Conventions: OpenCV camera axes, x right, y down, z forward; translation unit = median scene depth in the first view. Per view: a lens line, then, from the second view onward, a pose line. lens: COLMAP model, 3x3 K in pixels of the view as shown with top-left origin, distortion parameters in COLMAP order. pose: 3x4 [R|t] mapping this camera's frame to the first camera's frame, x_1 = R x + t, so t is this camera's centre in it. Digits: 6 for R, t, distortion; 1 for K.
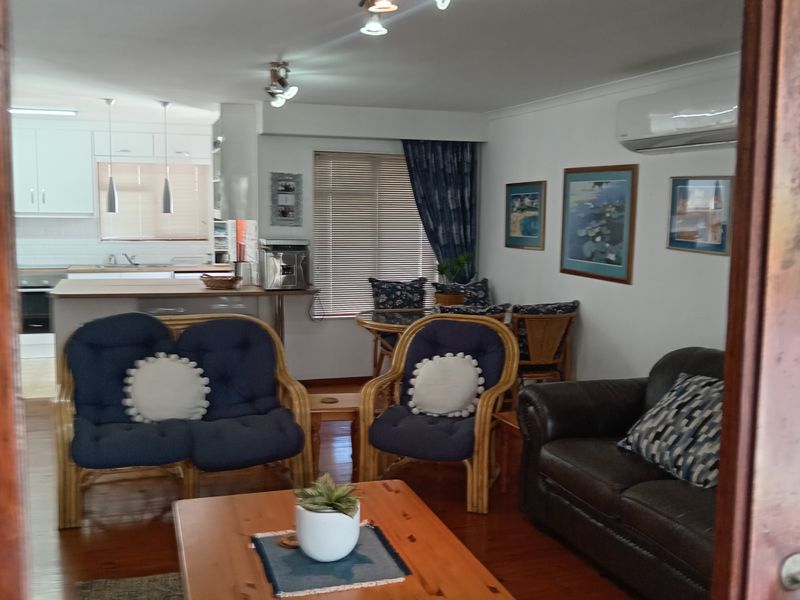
lens RADIAL K [[811.5, 0, 400.0], [0, 811.5, 300.0], [0, 0, 1]] dist [0.060508, -0.152723]
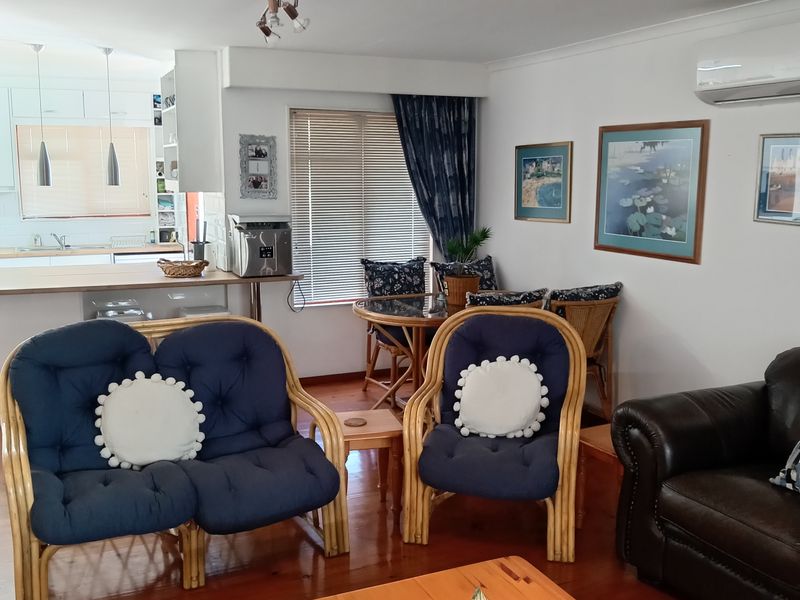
lens RADIAL K [[811.5, 0, 400.0], [0, 811.5, 300.0], [0, 0, 1]] dist [0.060508, -0.152723]
pose [[0.994233, -0.028168, 0.103473, -0.101315], [0.023882, 0.998814, 0.042424, -0.022878], [-0.104546, -0.039708, 0.993727, 0.177165]]
